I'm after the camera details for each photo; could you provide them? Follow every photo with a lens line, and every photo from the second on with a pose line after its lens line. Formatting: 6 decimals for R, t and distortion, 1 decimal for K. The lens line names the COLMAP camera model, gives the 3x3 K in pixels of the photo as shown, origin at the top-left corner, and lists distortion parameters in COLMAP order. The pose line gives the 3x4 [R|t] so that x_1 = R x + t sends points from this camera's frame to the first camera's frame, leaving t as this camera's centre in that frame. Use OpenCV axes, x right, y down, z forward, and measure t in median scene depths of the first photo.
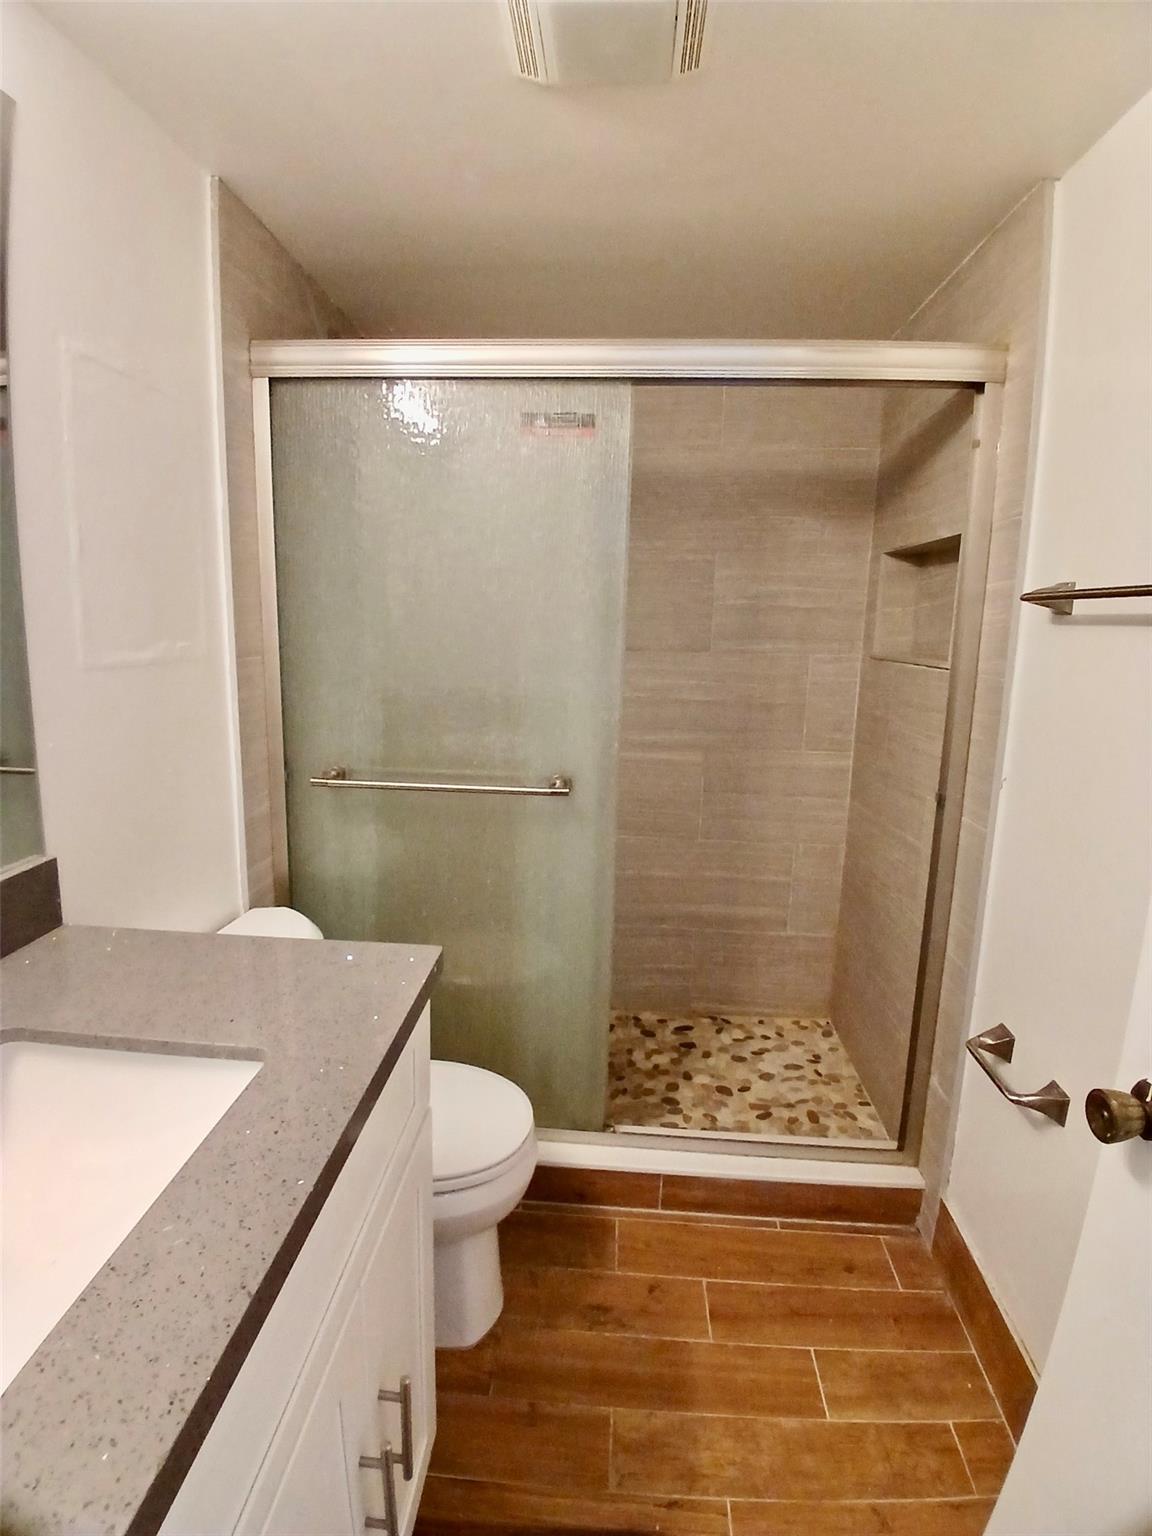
lens RADIAL K [[769.6, 0, 564.1], [0, 769.6, 758.2], [0, 0, 1]] dist [-0.011716, -0.031066]
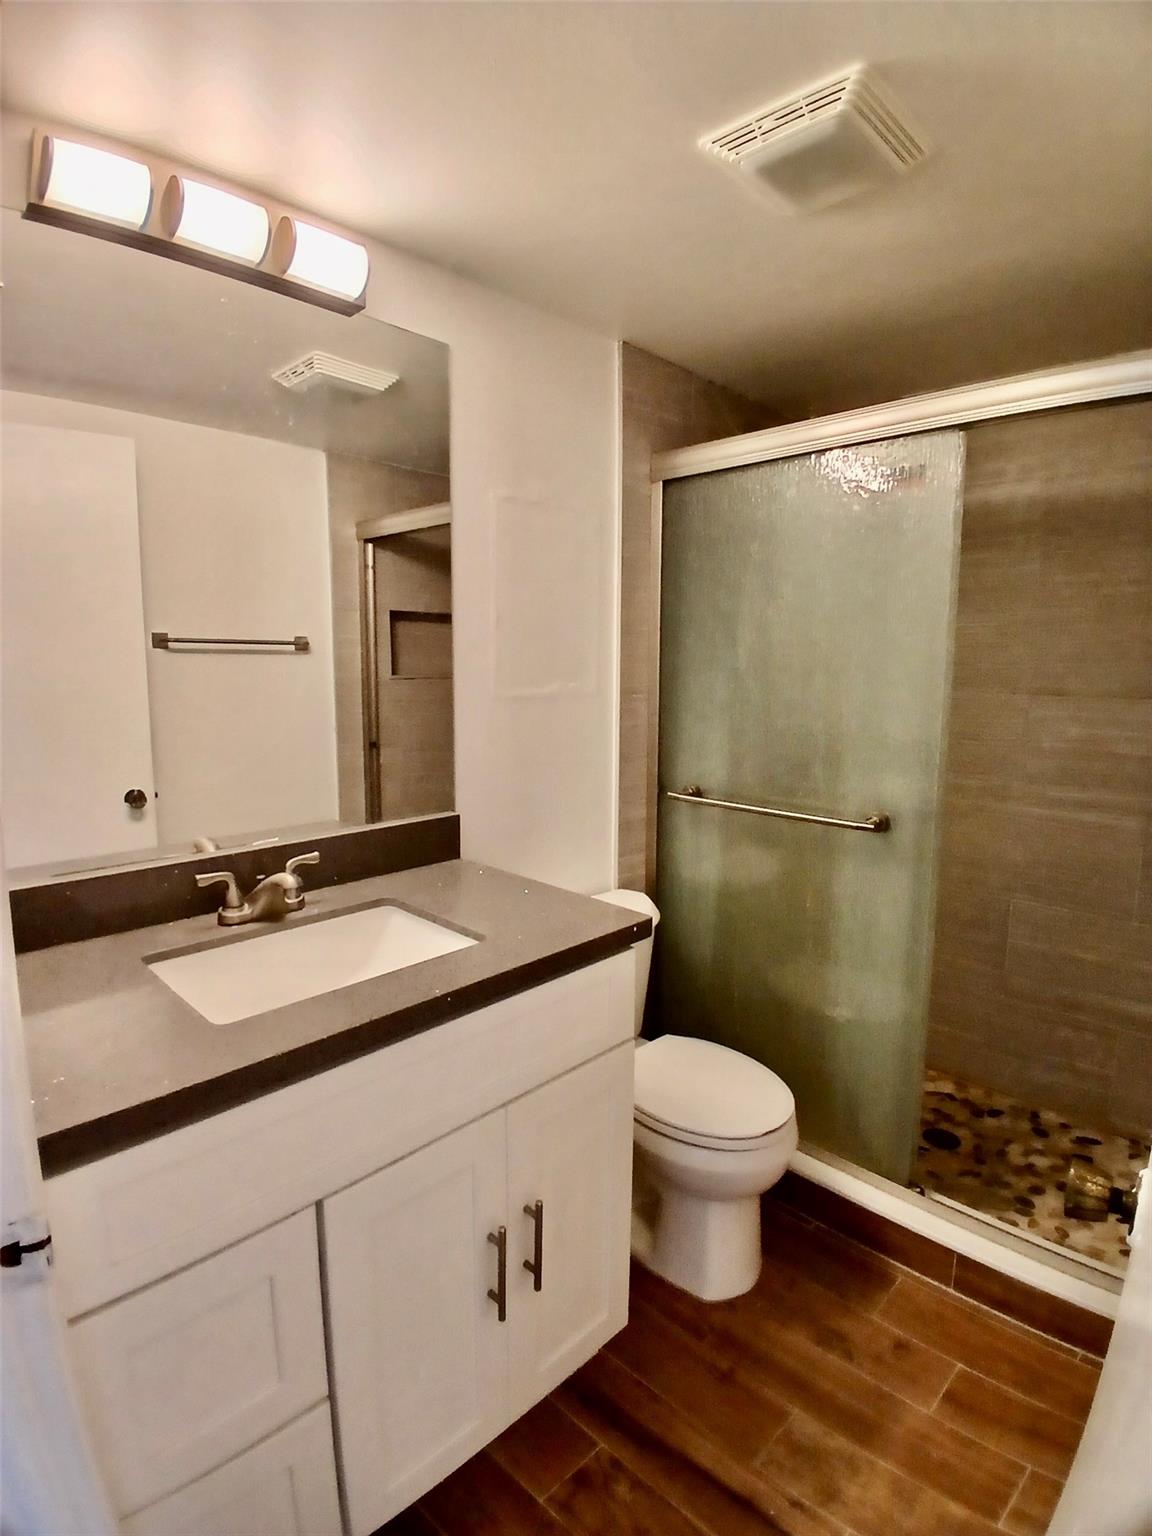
lens RADIAL K [[769.6, 0, 567.8], [0, 769.6, 765.8], [0, 0, 1]] dist [-0.011716, -0.031066]
pose [[0.759262, 0.064152, -0.647615, 0.319903], [-0.104117, 0.994286, -0.023573, 0.027440], [0.642402, 0.085326, 0.761603, -0.050154]]
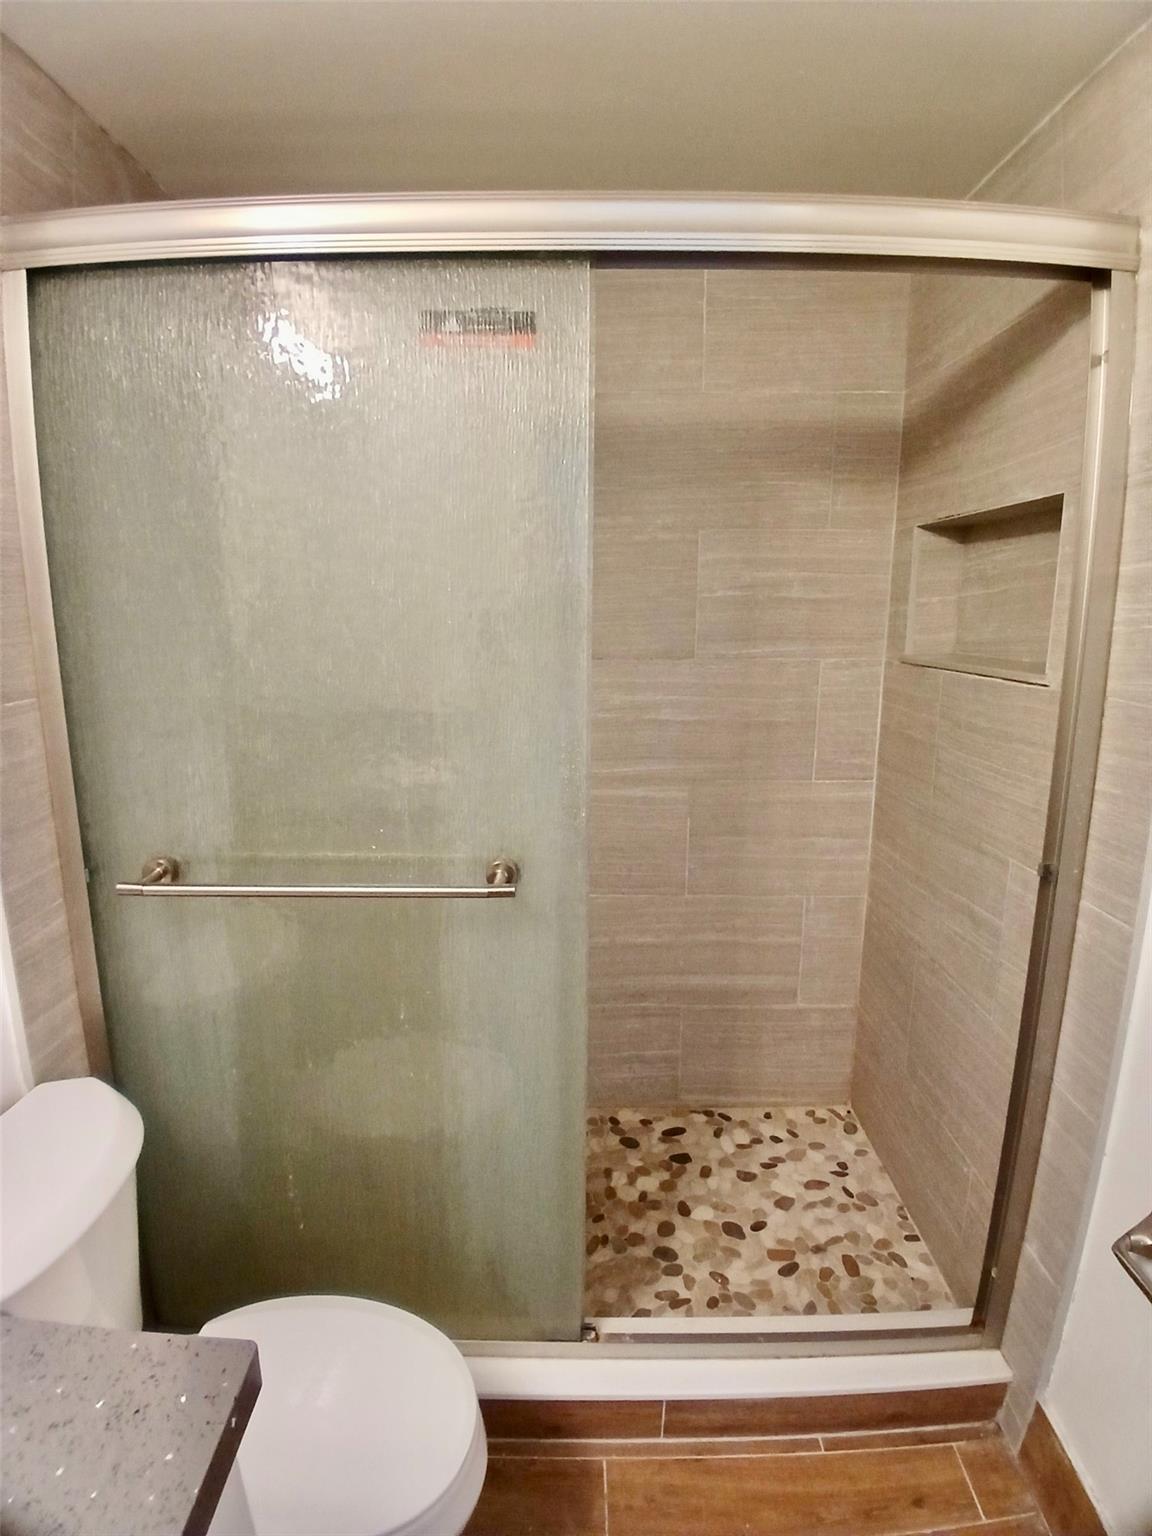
lens RADIAL K [[769.6, 0, 562.0], [0, 769.6, 756.1], [0, 0, 1]] dist [-0.011716, -0.031066]
pose [[0.997777, -0.033845, 0.057408, 0.011541], [0.033115, 0.999359, 0.013620, -0.072645], [-0.057833, -0.011689, 0.998258, 0.306989]]
